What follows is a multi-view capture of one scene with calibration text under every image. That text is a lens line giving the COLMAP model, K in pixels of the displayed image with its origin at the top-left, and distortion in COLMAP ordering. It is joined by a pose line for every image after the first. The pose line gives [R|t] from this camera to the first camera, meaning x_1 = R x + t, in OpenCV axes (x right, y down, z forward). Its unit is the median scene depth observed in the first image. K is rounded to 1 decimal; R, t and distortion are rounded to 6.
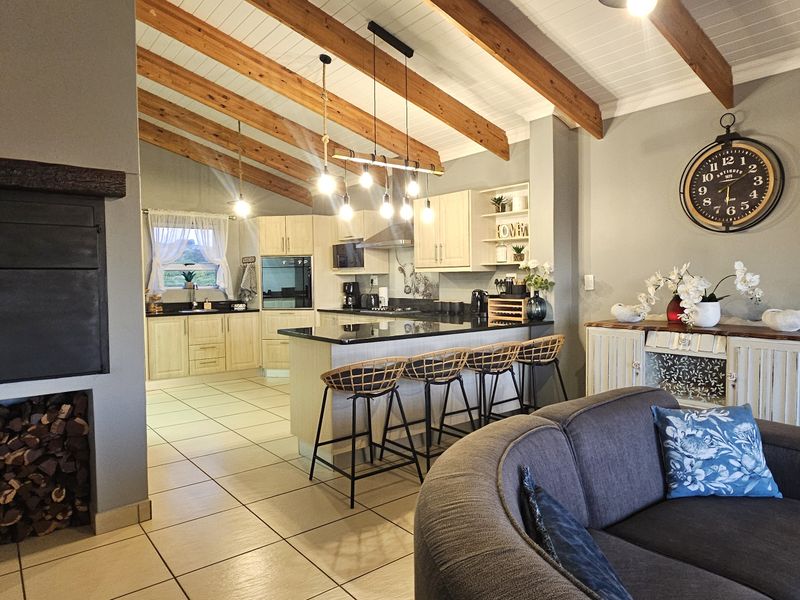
lens RADIAL K [[520.1, 0, 405.6], [0, 520.1, 300.9], [0, 0, 1]] dist [-0.001158, -0.001631]
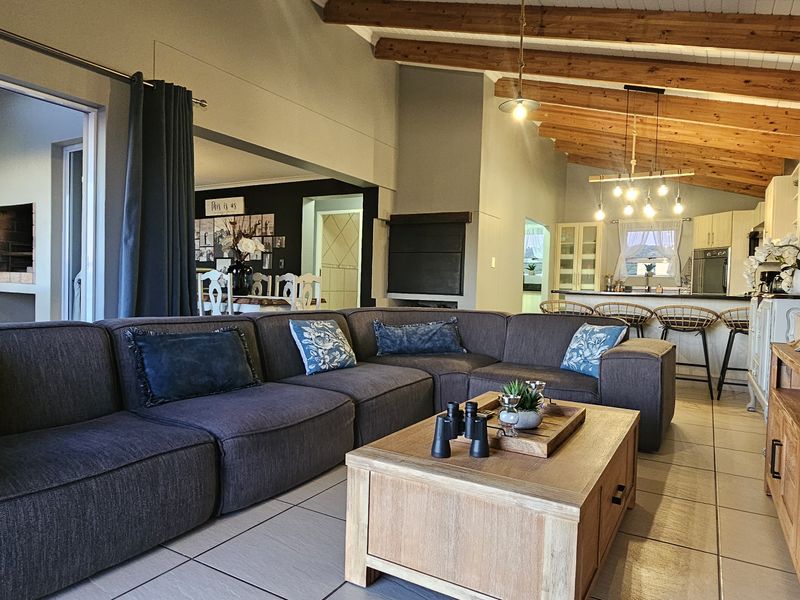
lens RADIAL K [[528.3, 0, 409.1], [0, 528.3, 300.0], [0, 0, 1]] dist [0.002855, -0.001011]
pose [[0.353102, 0.050728, -0.934209, 0.767019], [-0.070963, 0.997105, 0.027321, 0.051950], [0.932890, 0.056647, 0.355679, -0.050202]]
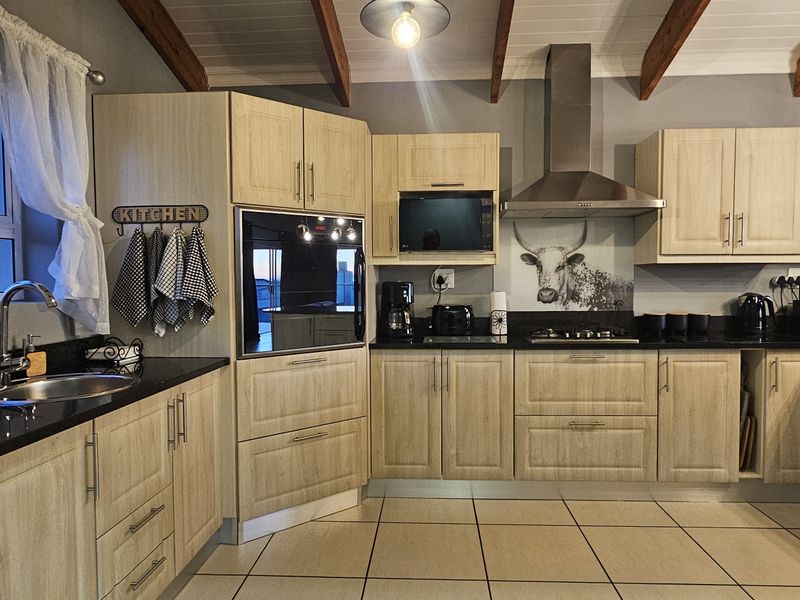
lens RADIAL K [[528.3, 0, 409.1], [0, 528.3, 300.0], [0, 0, 1]] dist [0.002855, -0.001011]
pose [[0.668931, -0.016150, 0.743149, -0.563399], [0.027327, 0.999622, -0.002875, -0.020993], [-0.742822, 0.022231, 0.669120, 0.814127]]
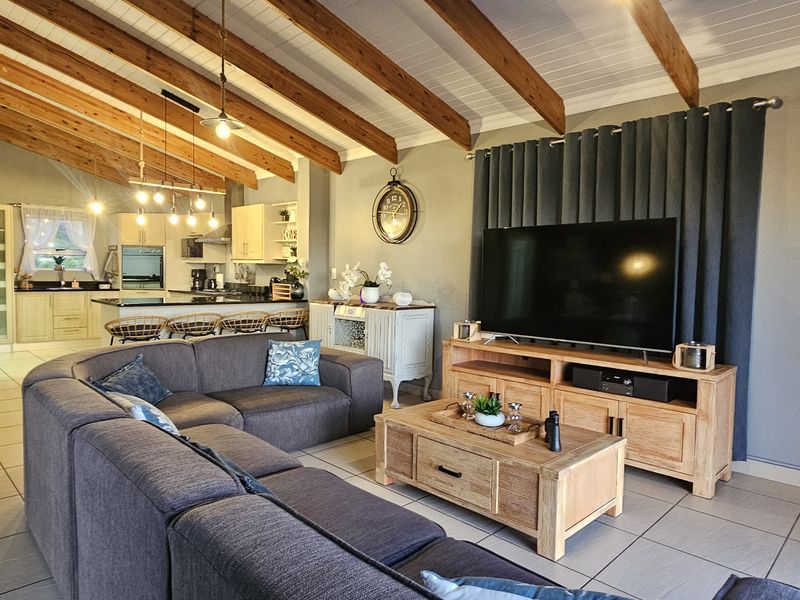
lens RADIAL K [[528.3, 0, 409.1], [0, 528.3, 300.0], [0, 0, 1]] dist [0.002855, -0.001011]
pose [[0.993874, 0.026167, 0.107374, 0.316388], [-0.027533, 0.999558, 0.011255, 0.011816], [-0.107032, -0.014142, 0.994155, -0.371746]]
